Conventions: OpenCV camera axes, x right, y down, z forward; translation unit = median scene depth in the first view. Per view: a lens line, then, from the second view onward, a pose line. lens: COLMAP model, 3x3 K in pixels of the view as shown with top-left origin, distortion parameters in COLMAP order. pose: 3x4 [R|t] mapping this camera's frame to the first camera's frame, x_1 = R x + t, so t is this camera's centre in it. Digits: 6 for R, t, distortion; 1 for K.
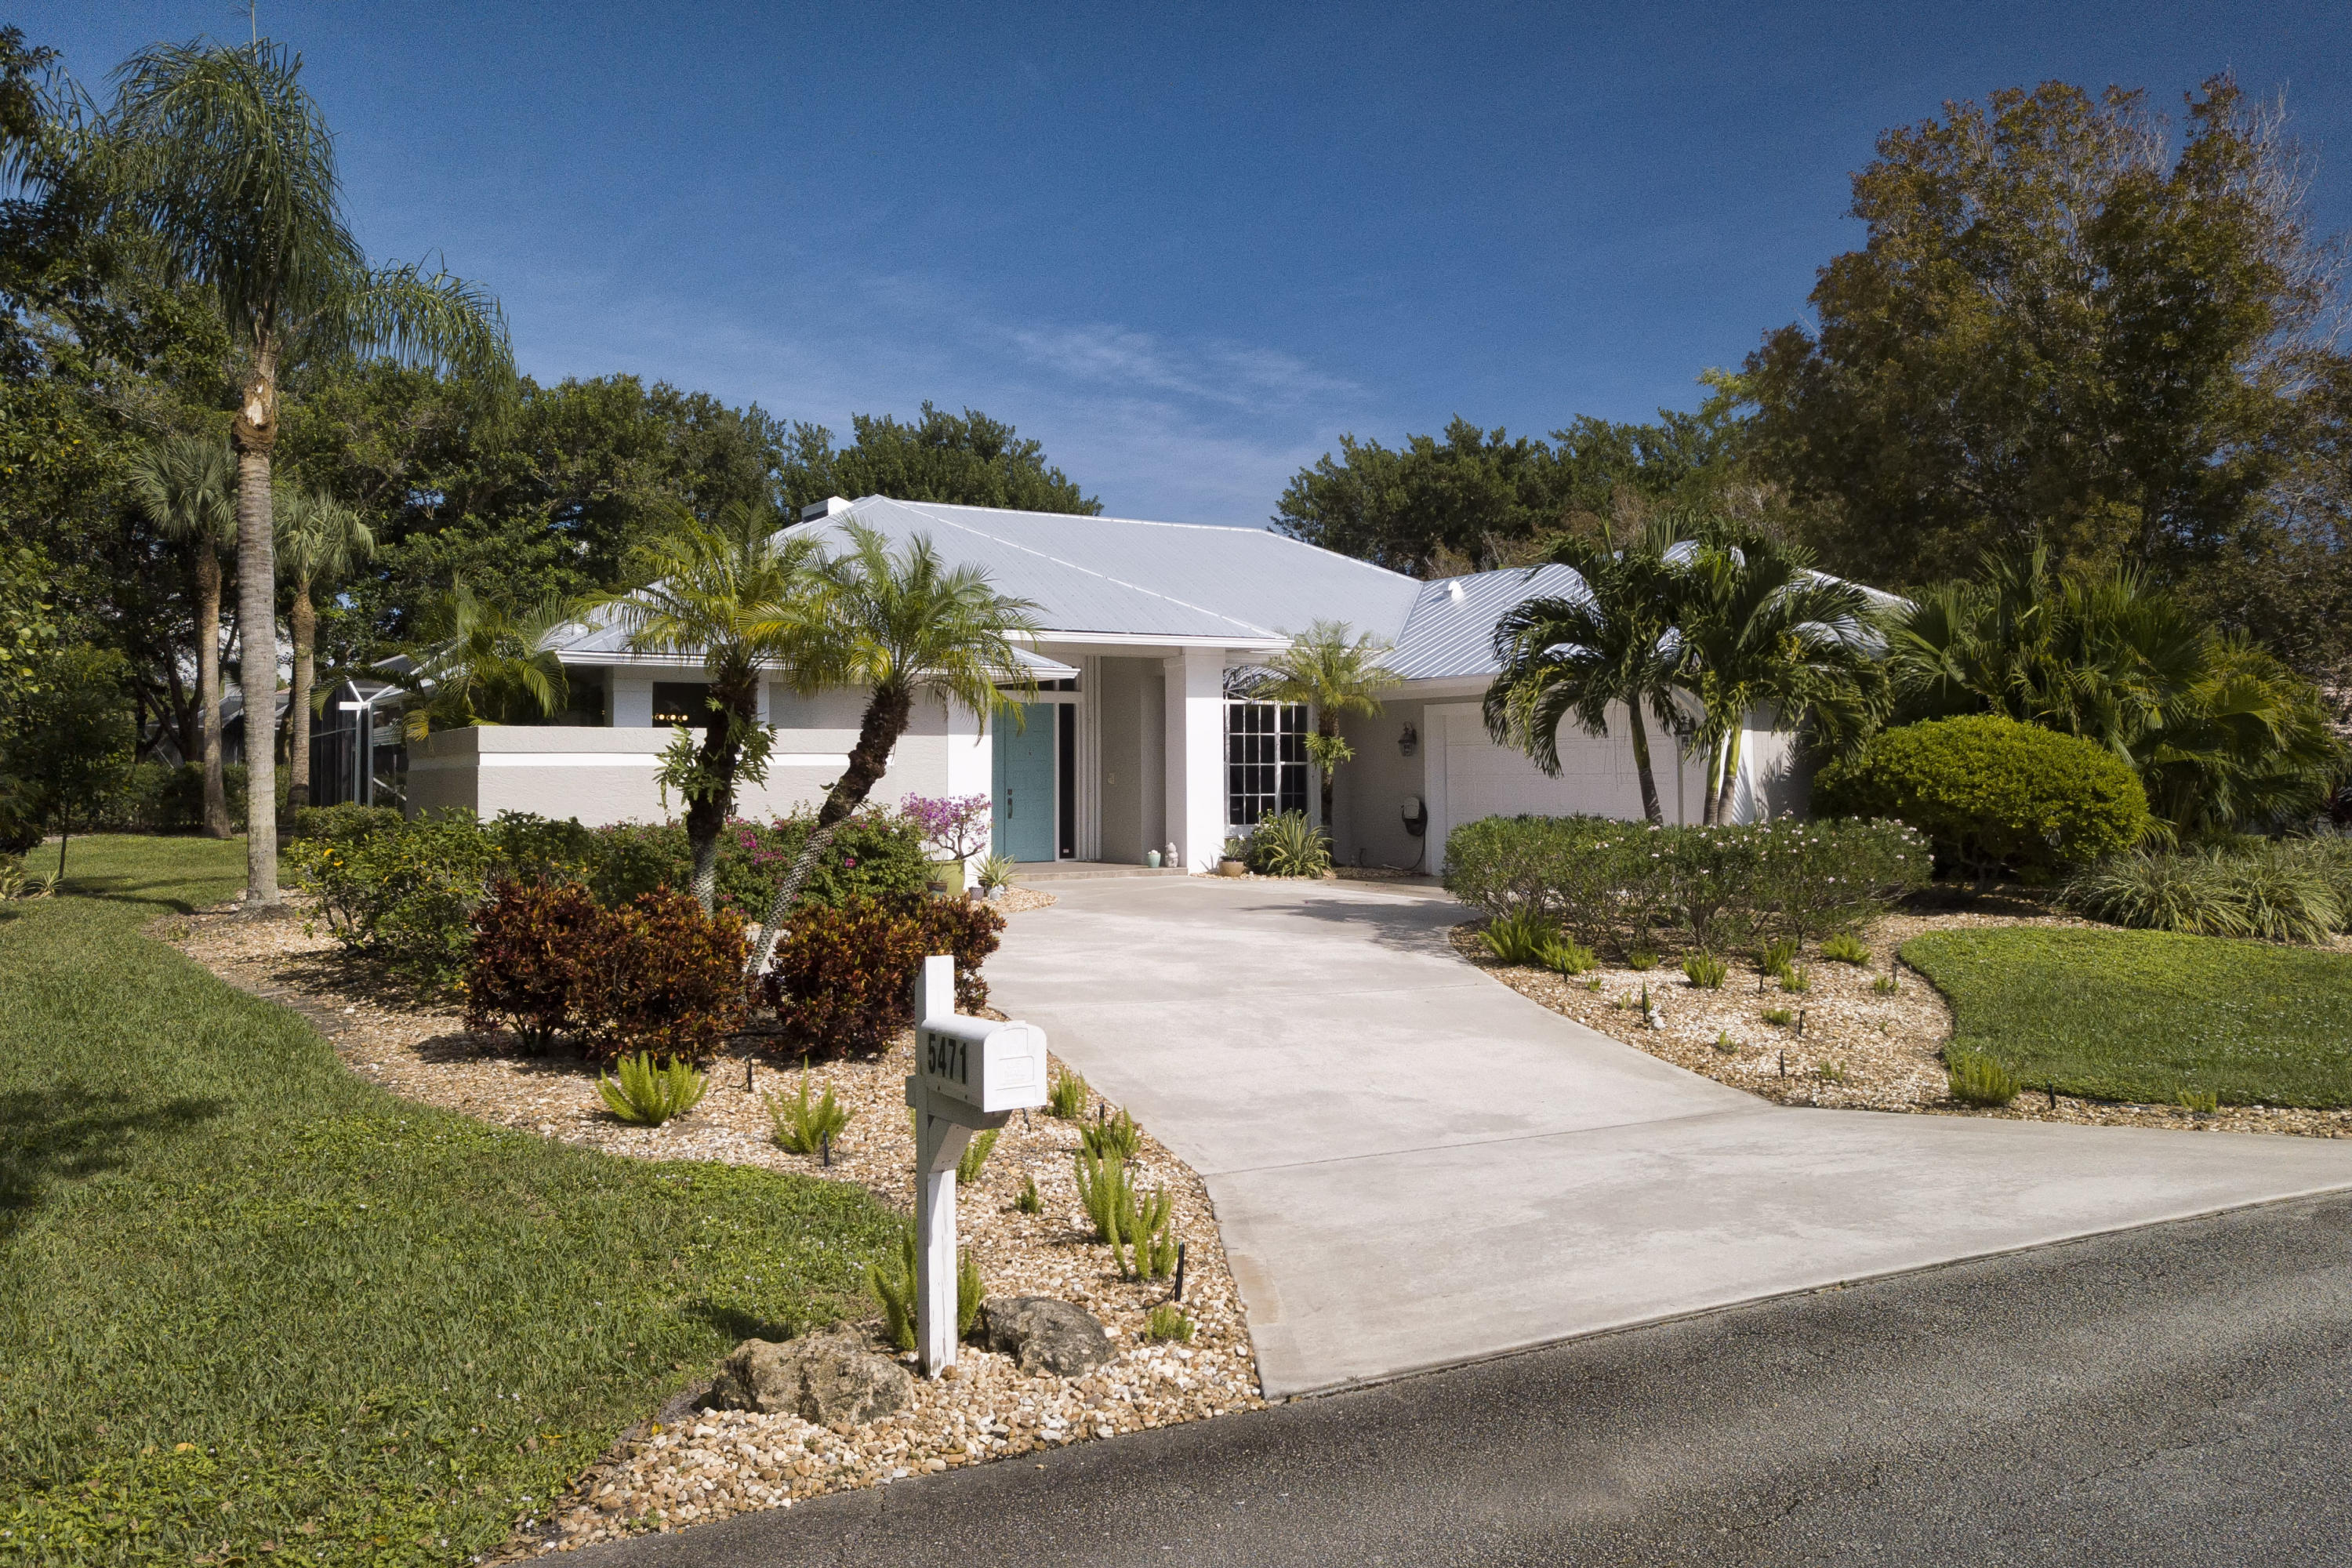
lens RADIAL K [[1845.2, 0, 1166.3], [0, 1845.2, 826.5], [0, 0, 1]] dist [0.003831, -0.000281]
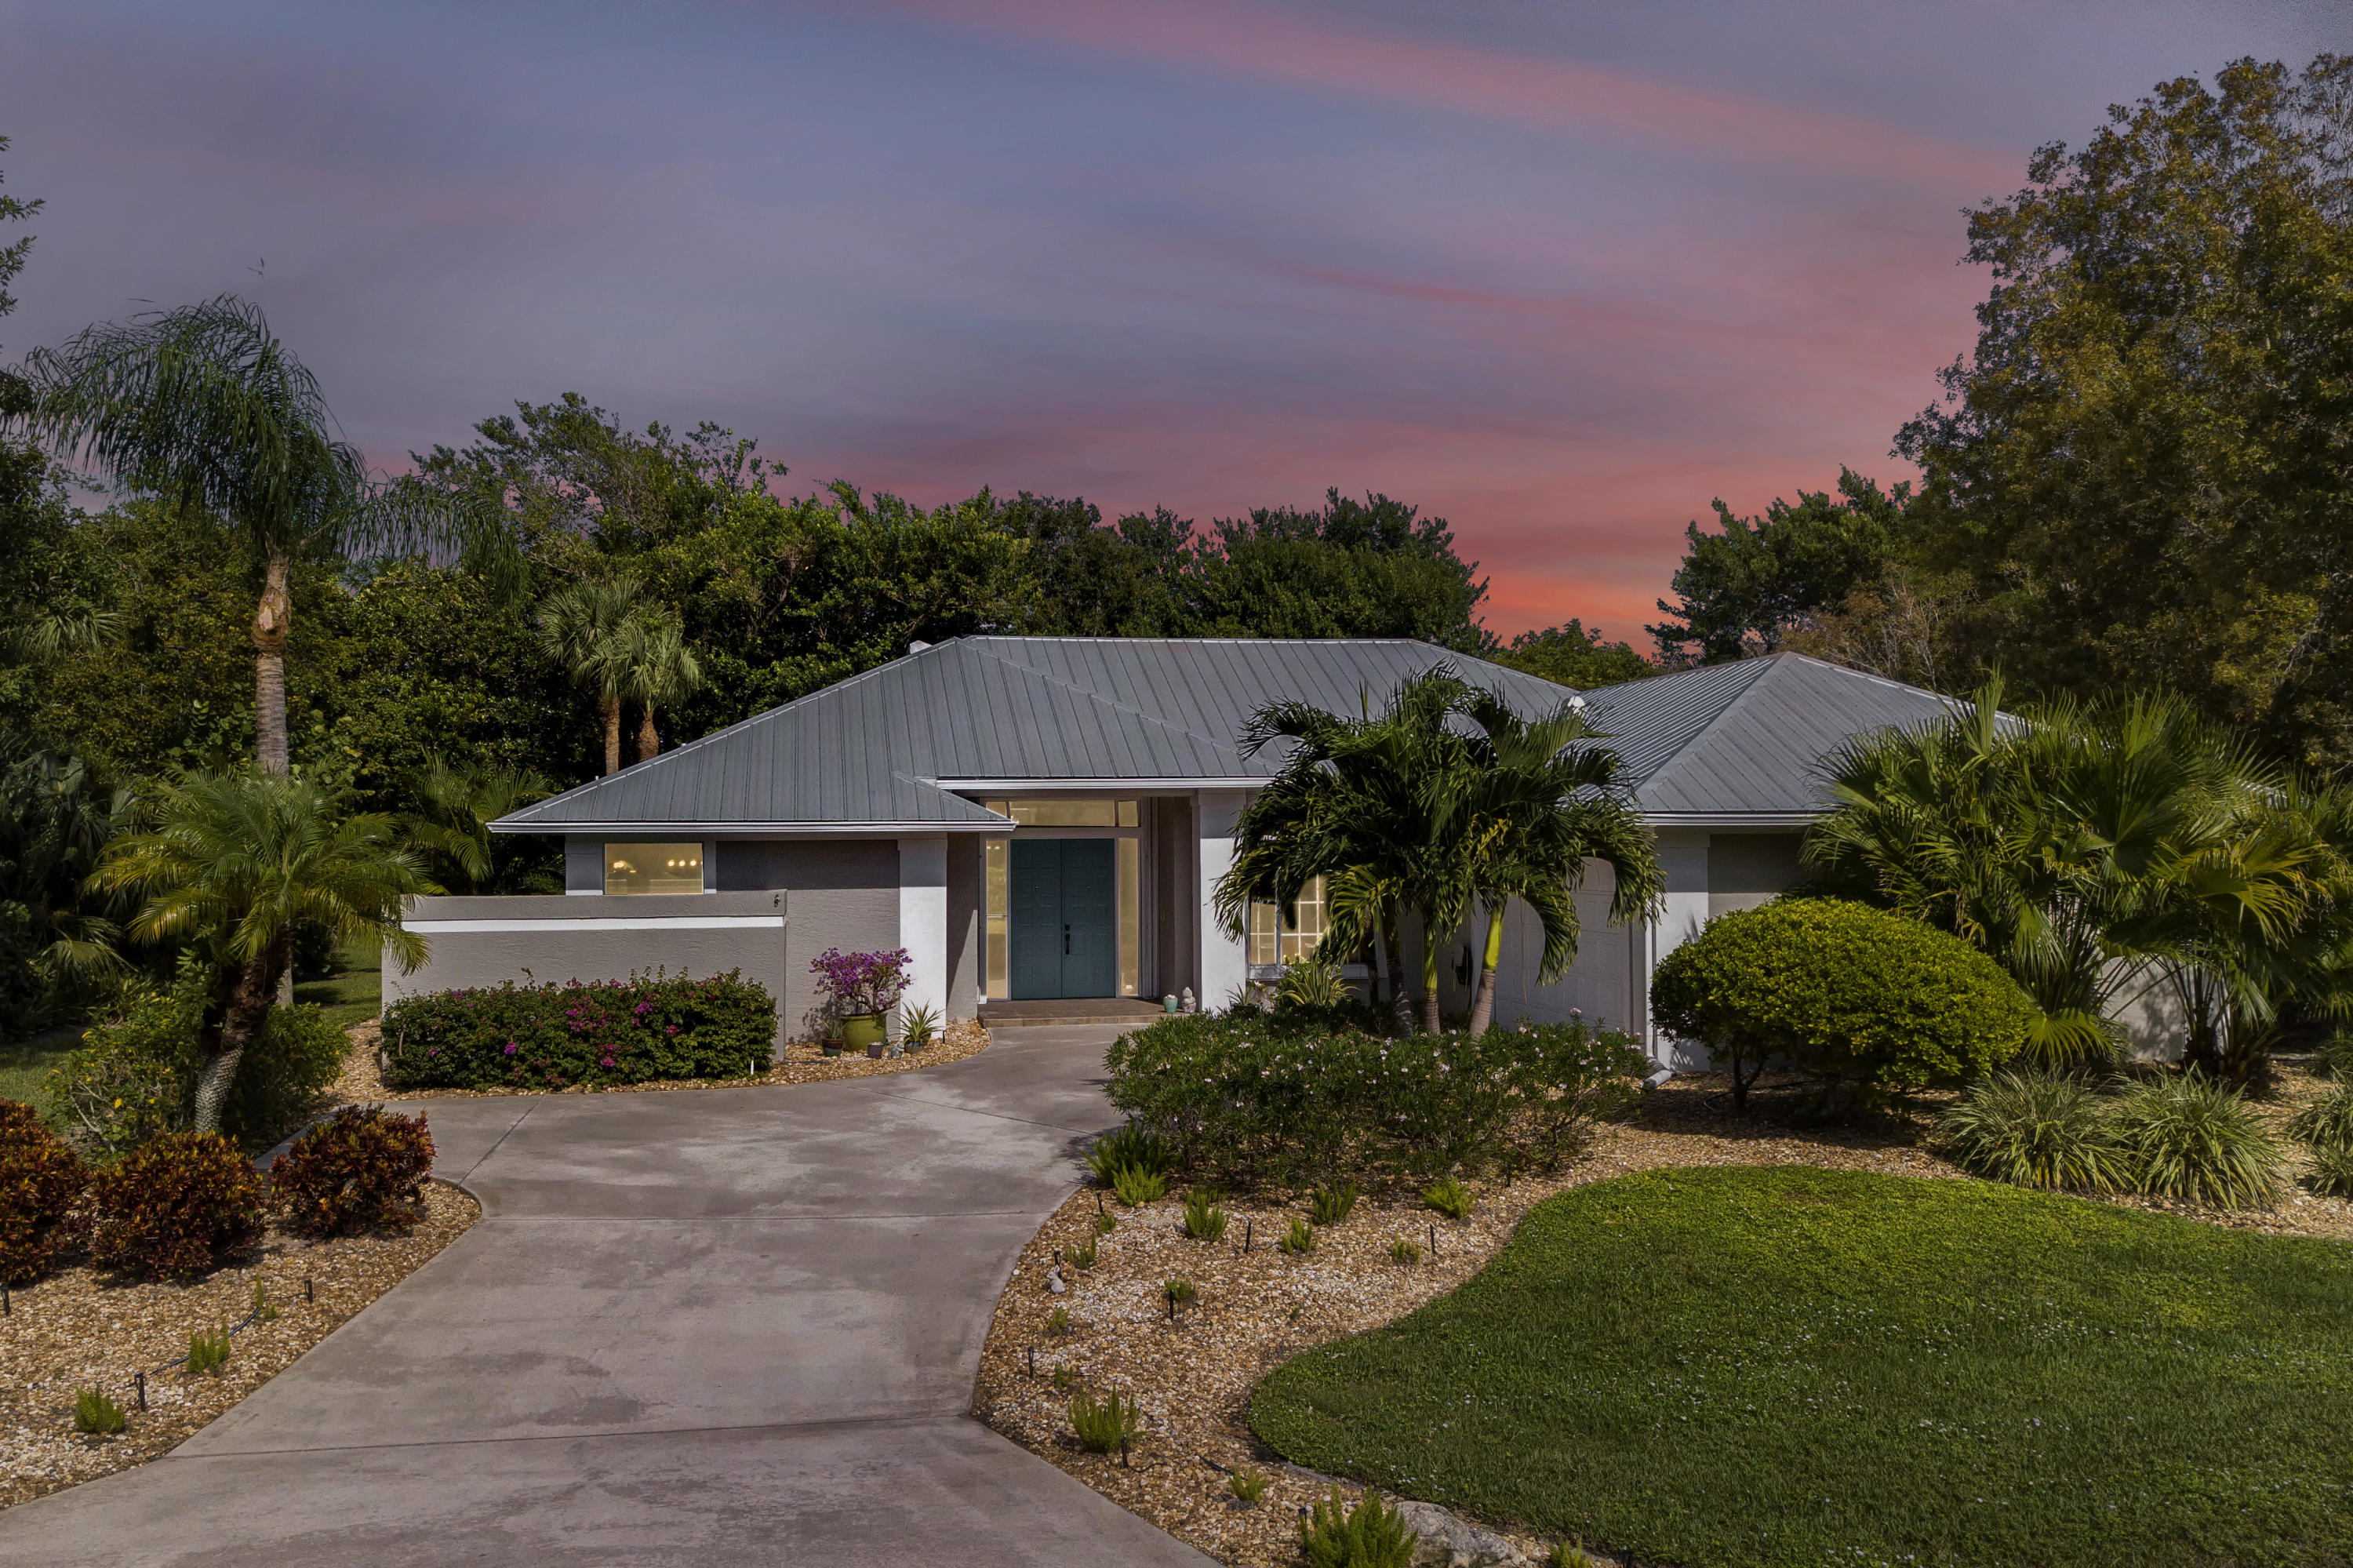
lens RADIAL K [[1829.3, 0, 1069.8], [0, 1829.3, 898.7], [0, 0, 1]] dist [0.037941, 0.001725]
pose [[0.937045, 0.007797, -0.349121, 0.415832], [-0.006181, 0.999964, 0.005741, -0.064153], [0.349154, -0.003221, 0.937060, 0.103009]]
